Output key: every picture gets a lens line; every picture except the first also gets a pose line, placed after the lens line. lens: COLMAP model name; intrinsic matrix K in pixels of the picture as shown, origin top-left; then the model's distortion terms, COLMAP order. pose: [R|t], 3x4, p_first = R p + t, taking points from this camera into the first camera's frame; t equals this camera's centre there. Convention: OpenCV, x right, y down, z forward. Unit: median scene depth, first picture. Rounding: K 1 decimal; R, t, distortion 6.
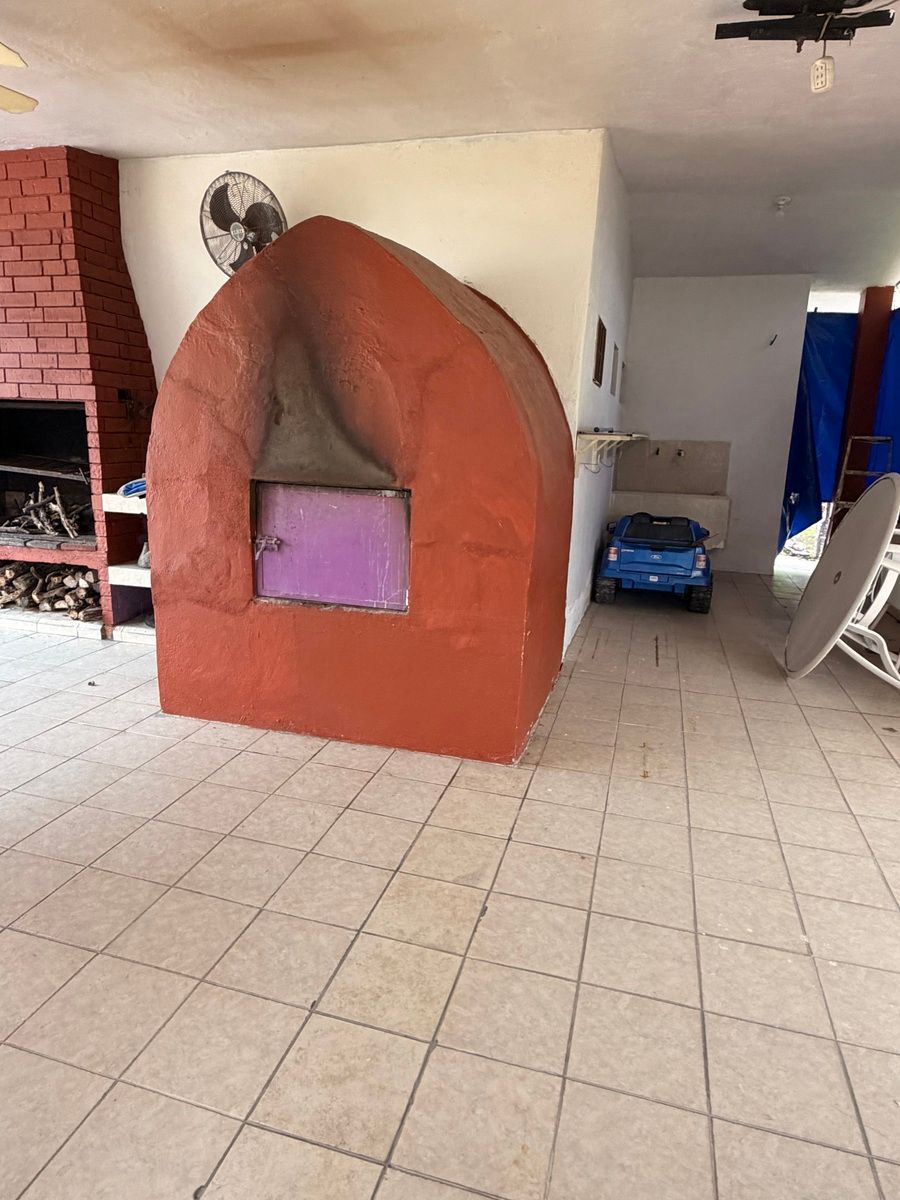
lens RADIAL K [[735.9, 0, 450.0], [0, 735.9, 600.0], [0, 0, 1]] dist [0.007589, 0.000988]
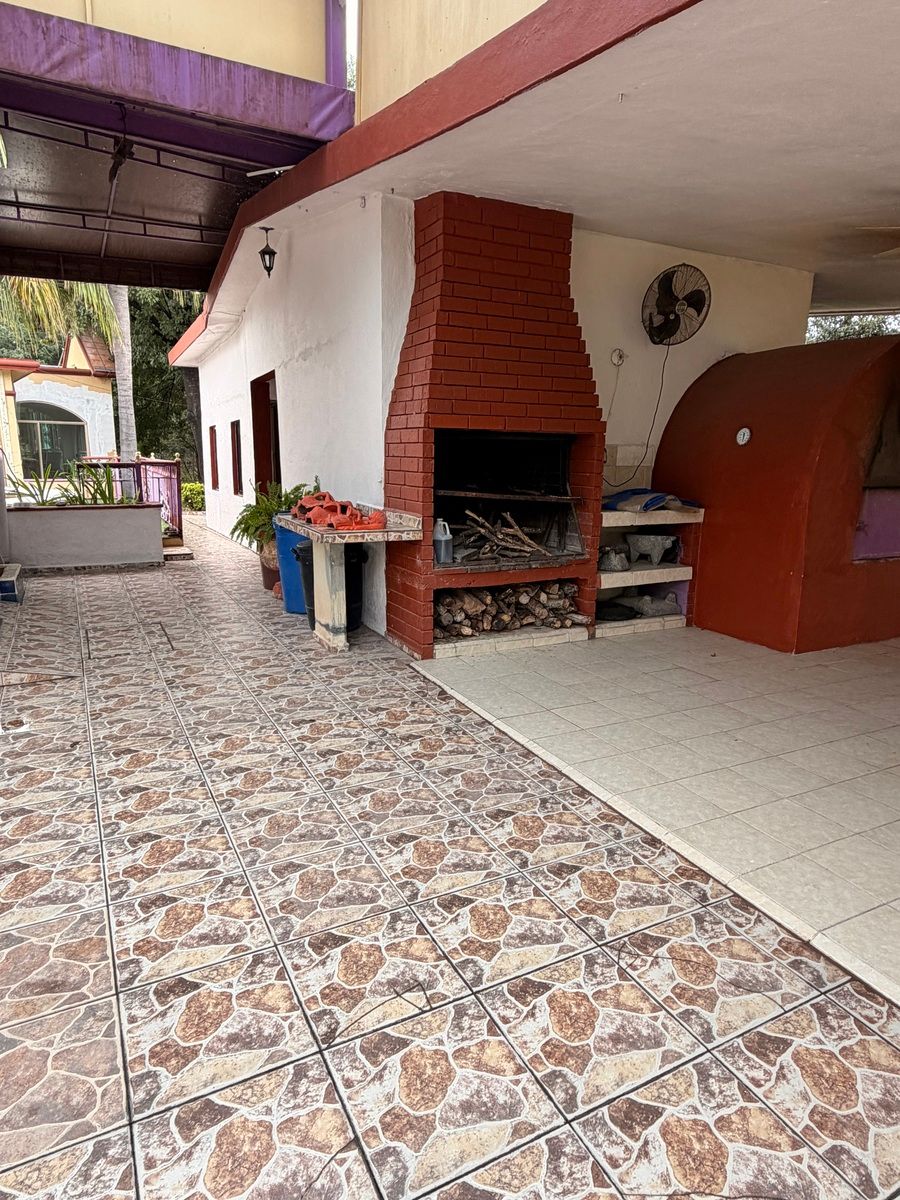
lens RADIAL K [[735.9, 0, 450.0], [0, 735.9, 600.0], [0, 0, 1]] dist [0.007589, 0.000988]
pose [[0.728158, -0.147931, 0.669255, -1.721965], [0.161325, 0.985989, 0.042418, -0.112210], [-0.666153, 0.077080, 0.741821, 0.357748]]
